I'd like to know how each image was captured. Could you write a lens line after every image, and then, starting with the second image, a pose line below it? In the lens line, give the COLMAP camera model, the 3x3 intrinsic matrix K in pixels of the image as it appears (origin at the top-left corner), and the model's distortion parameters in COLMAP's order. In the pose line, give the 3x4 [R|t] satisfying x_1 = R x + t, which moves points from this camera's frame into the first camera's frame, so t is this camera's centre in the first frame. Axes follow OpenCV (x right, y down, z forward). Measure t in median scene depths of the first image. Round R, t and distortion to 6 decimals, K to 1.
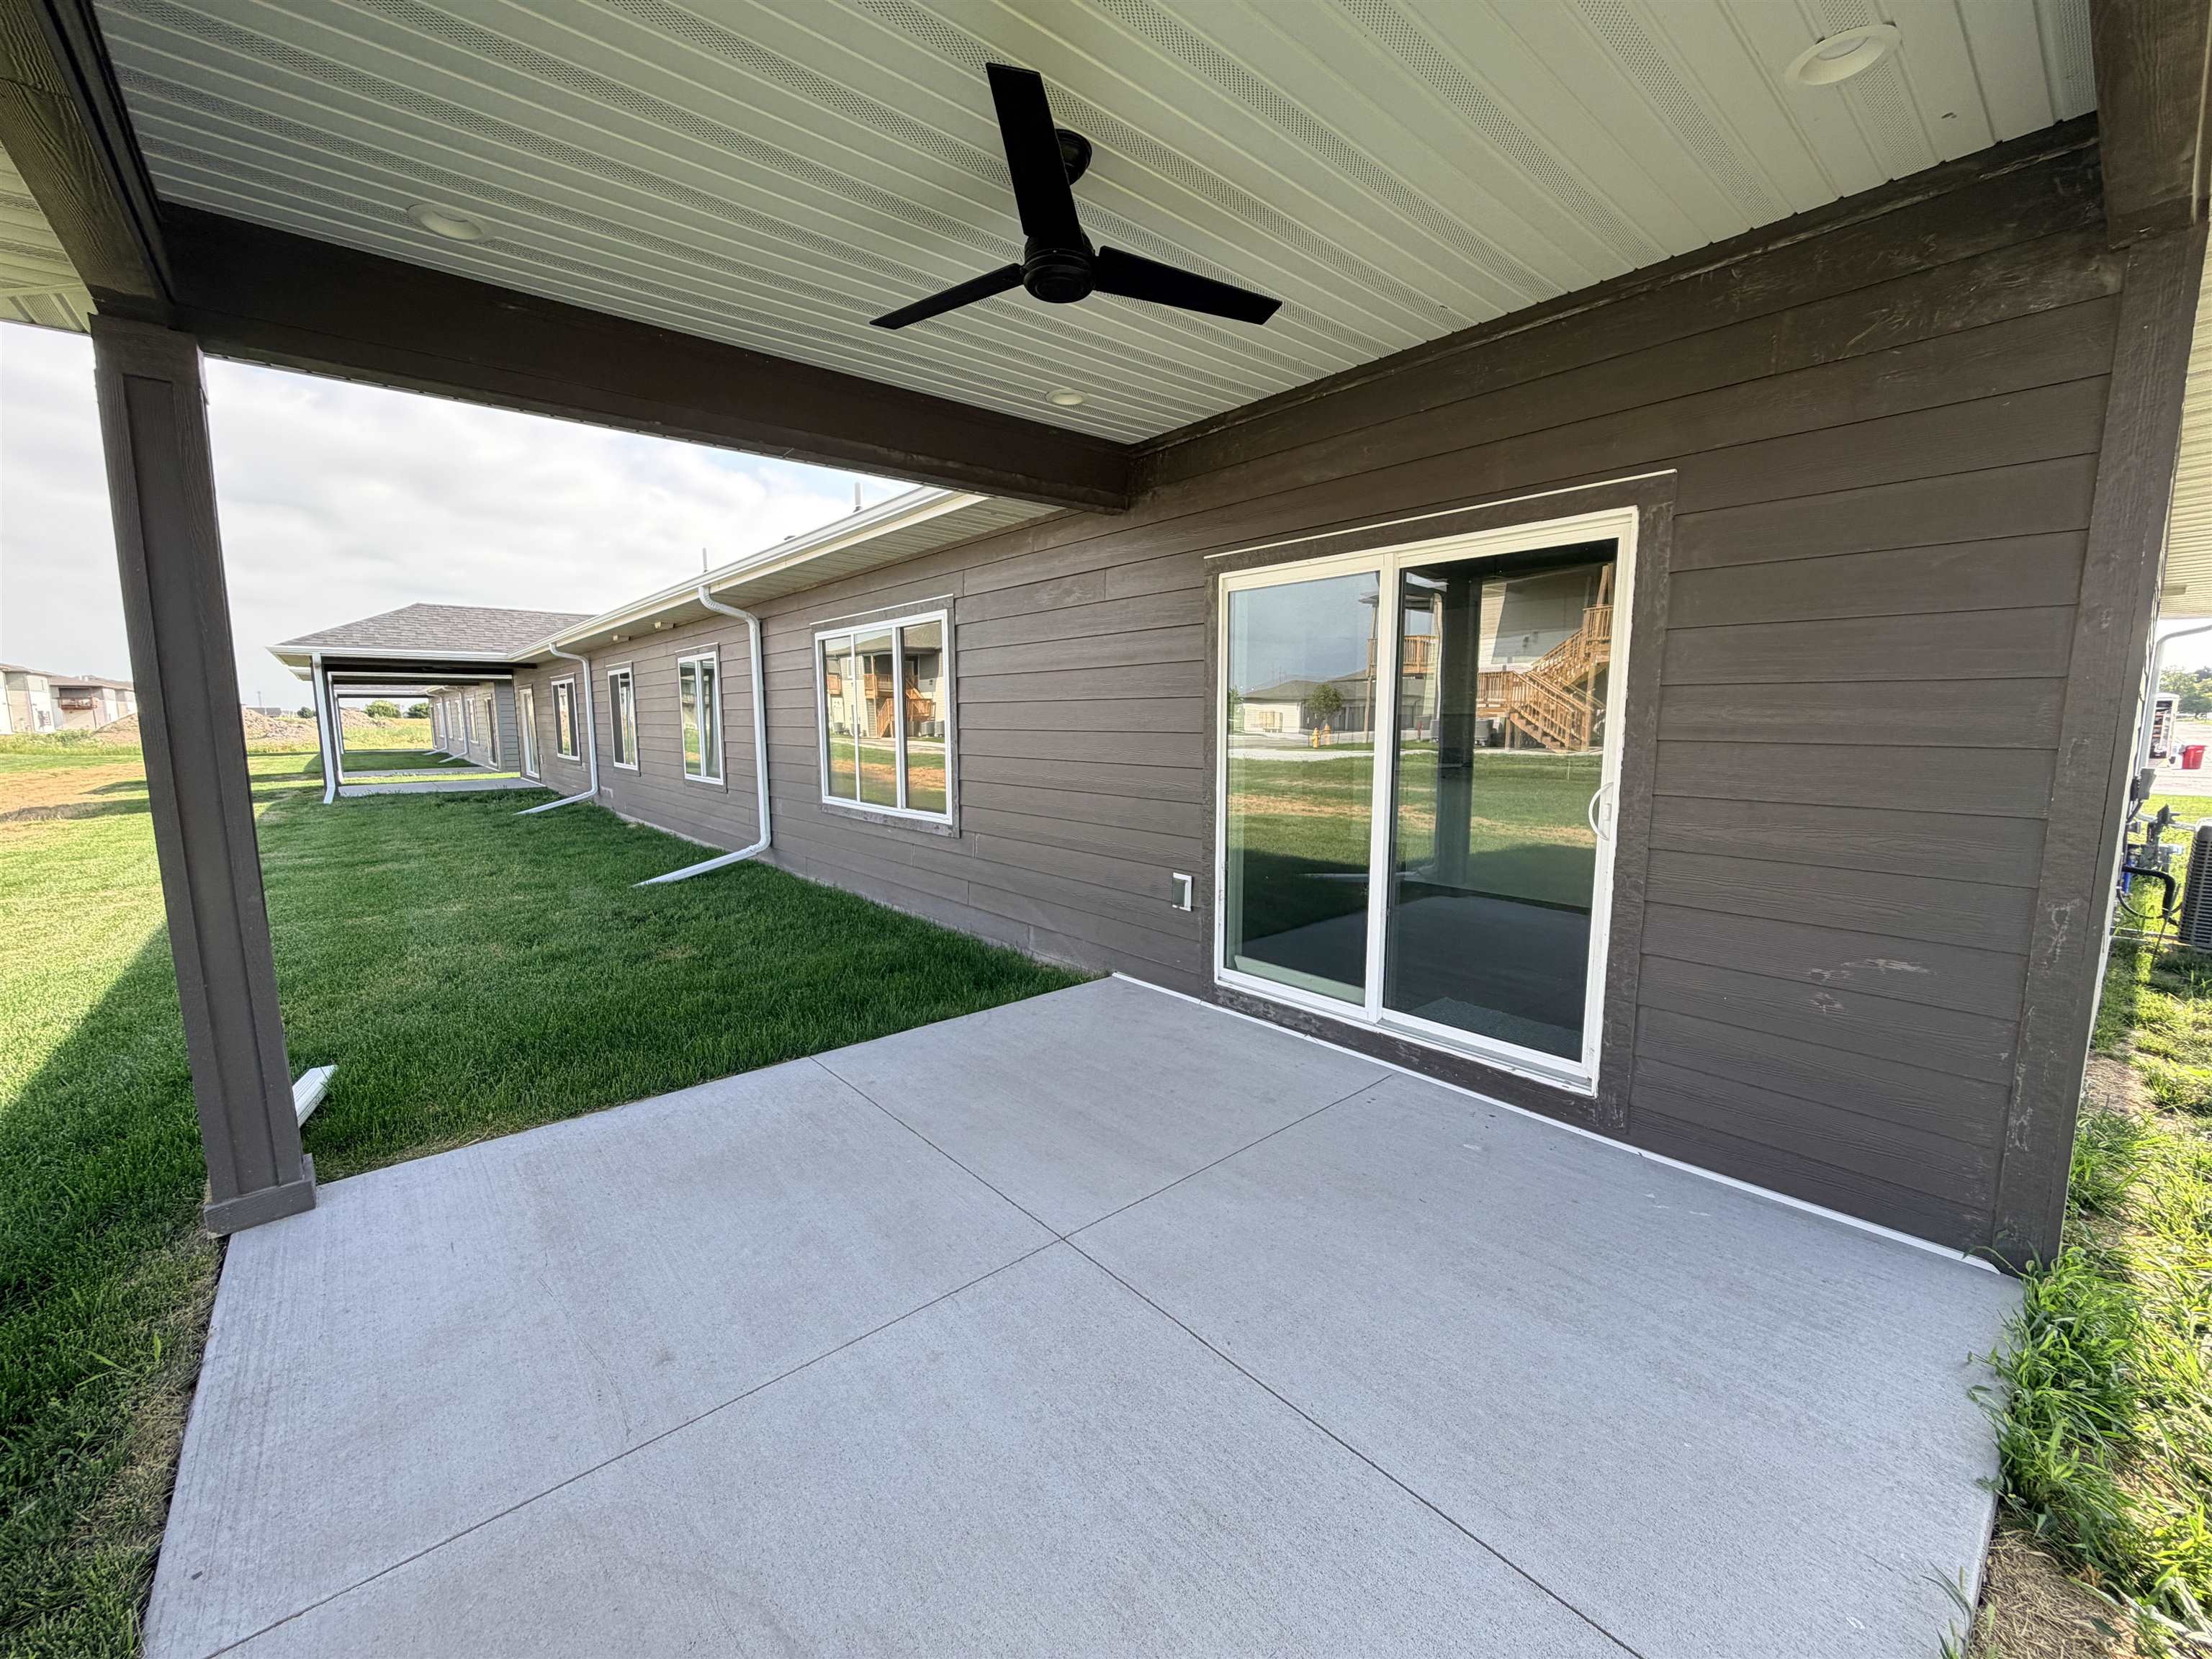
lens RADIAL K [[878.7, 0, 1102.0], [0, 878.7, 827.6], [0, 0, 1]] dist [-0.000078, 0.000353]
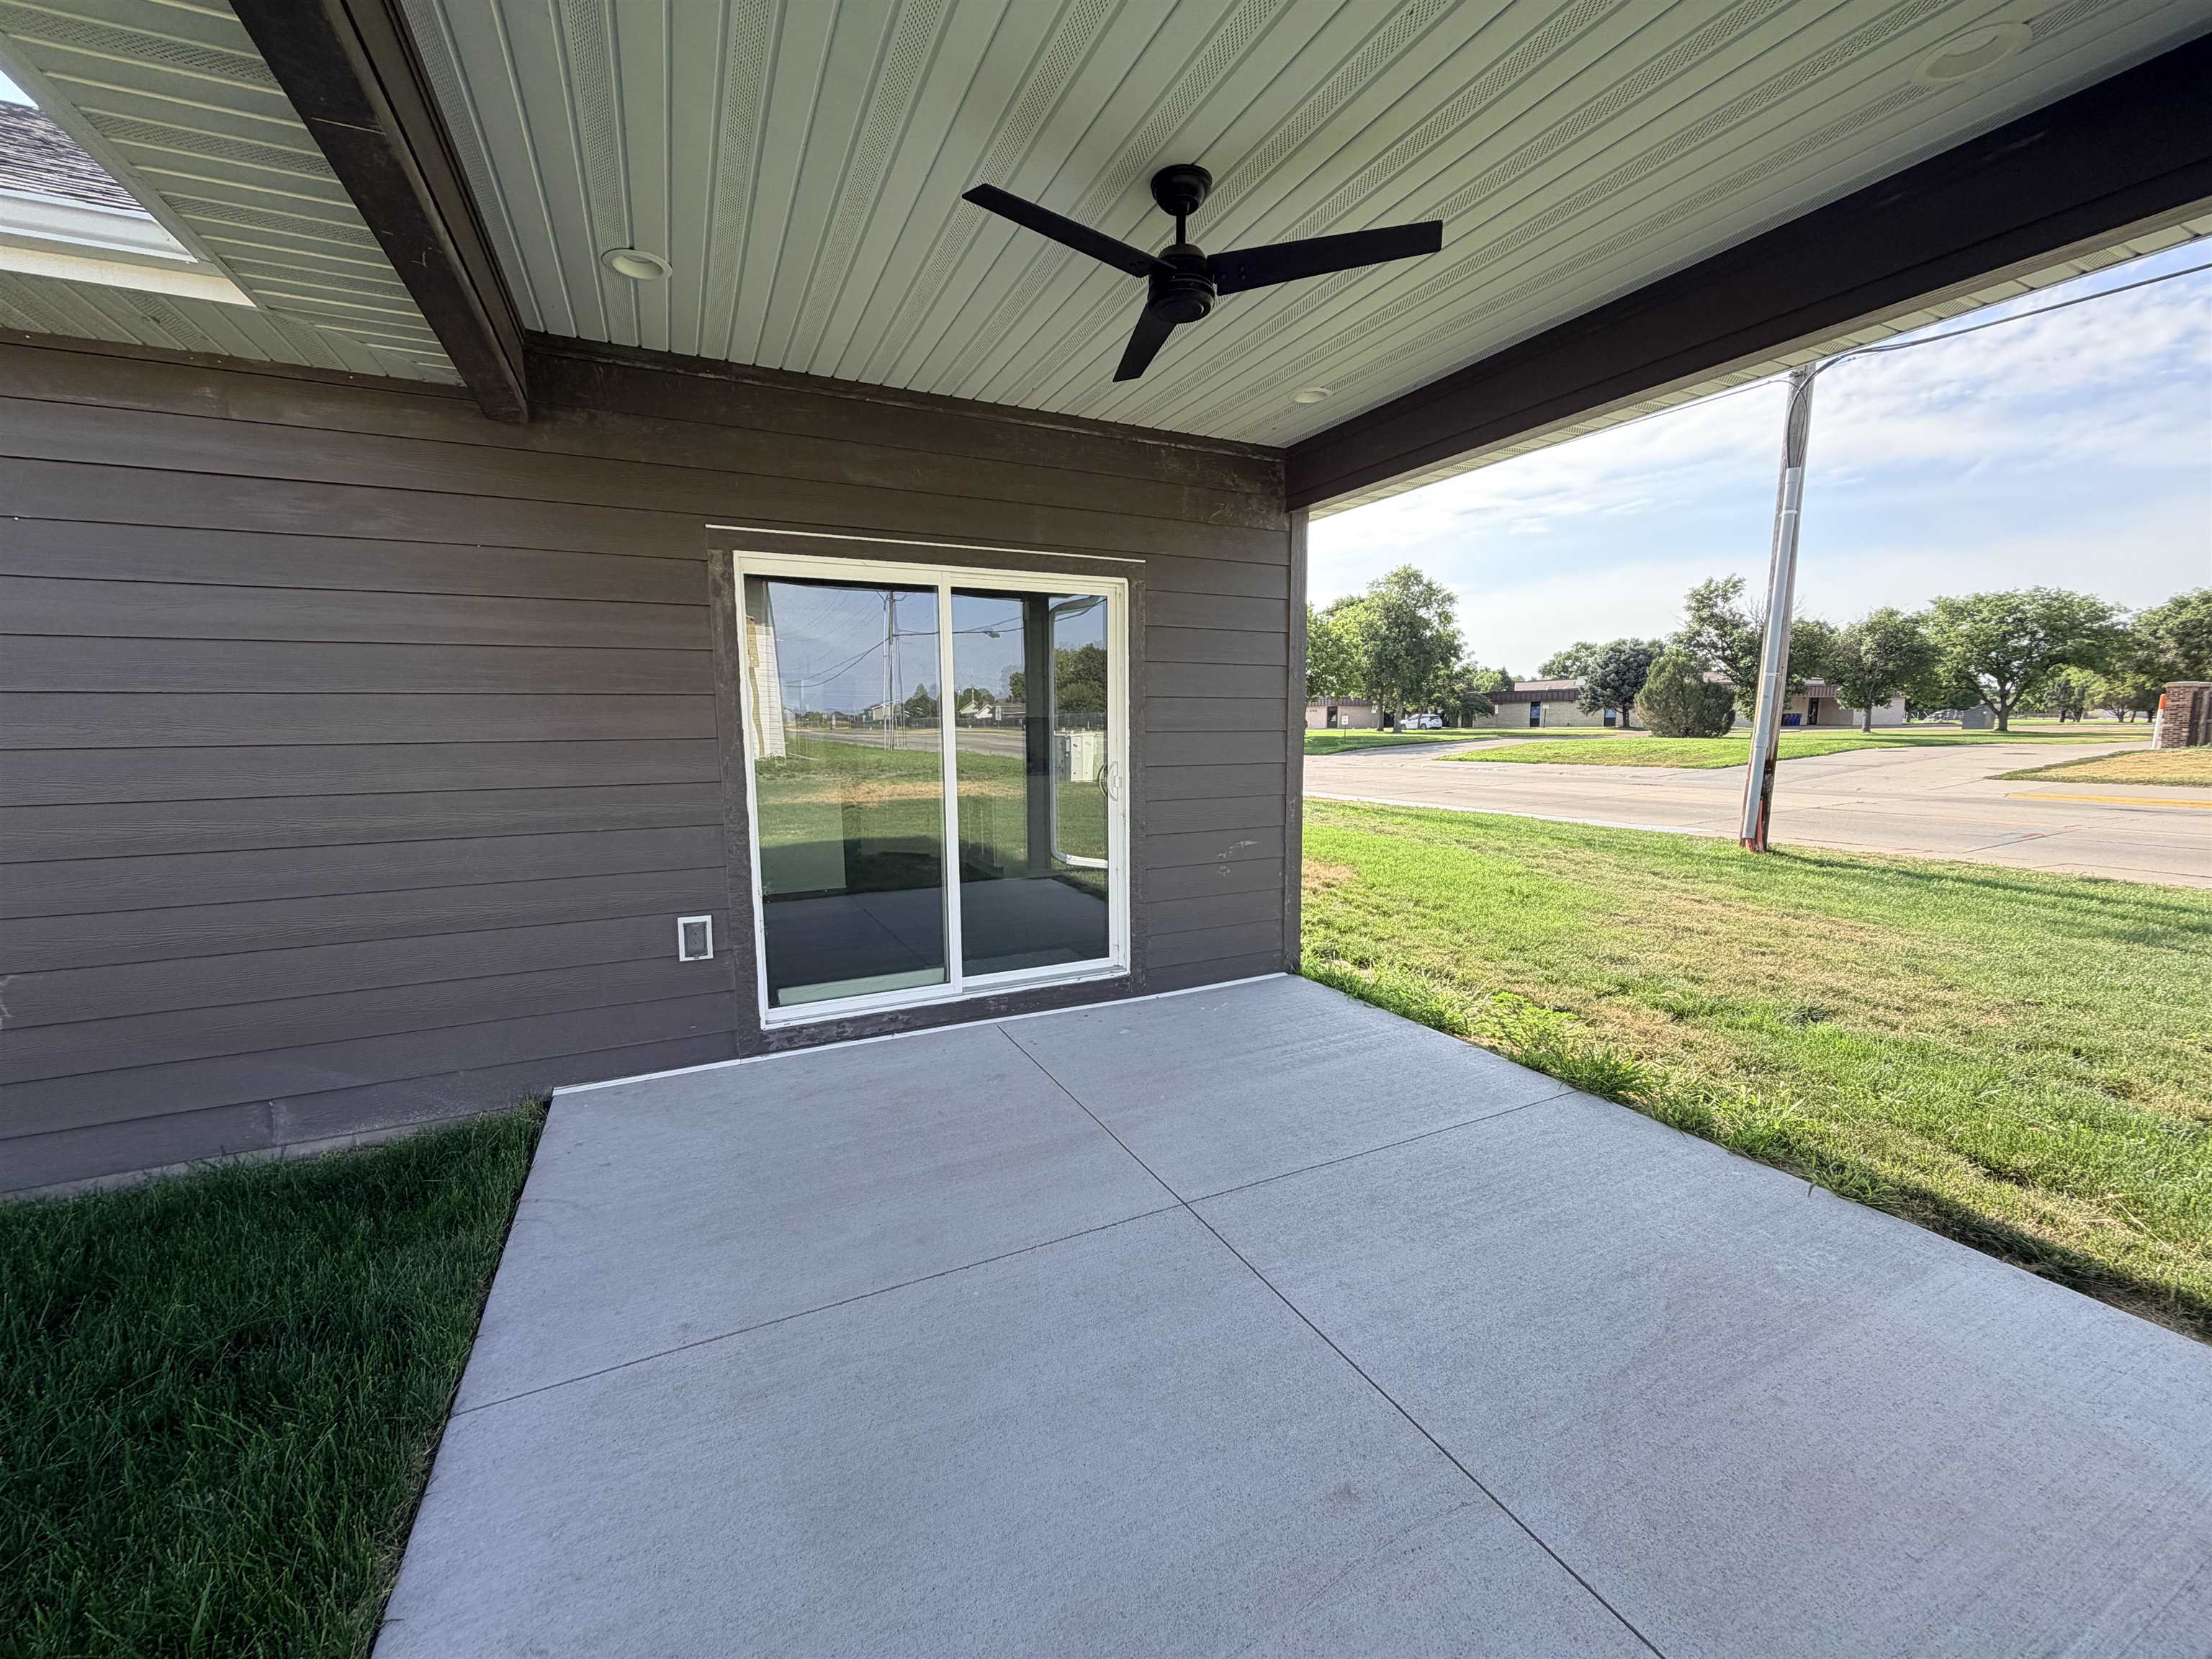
lens RADIAL K [[878.7, 0, 1102.0], [0, 878.7, 827.6], [0, 0, 1]] dist [-0.000078, 0.000353]
pose [[0.253400, -0.114733, 0.960534, -0.683605], [0.130631, 0.987905, 0.083540, -0.053646], [-0.958501, 0.104307, 0.265322, 0.507799]]
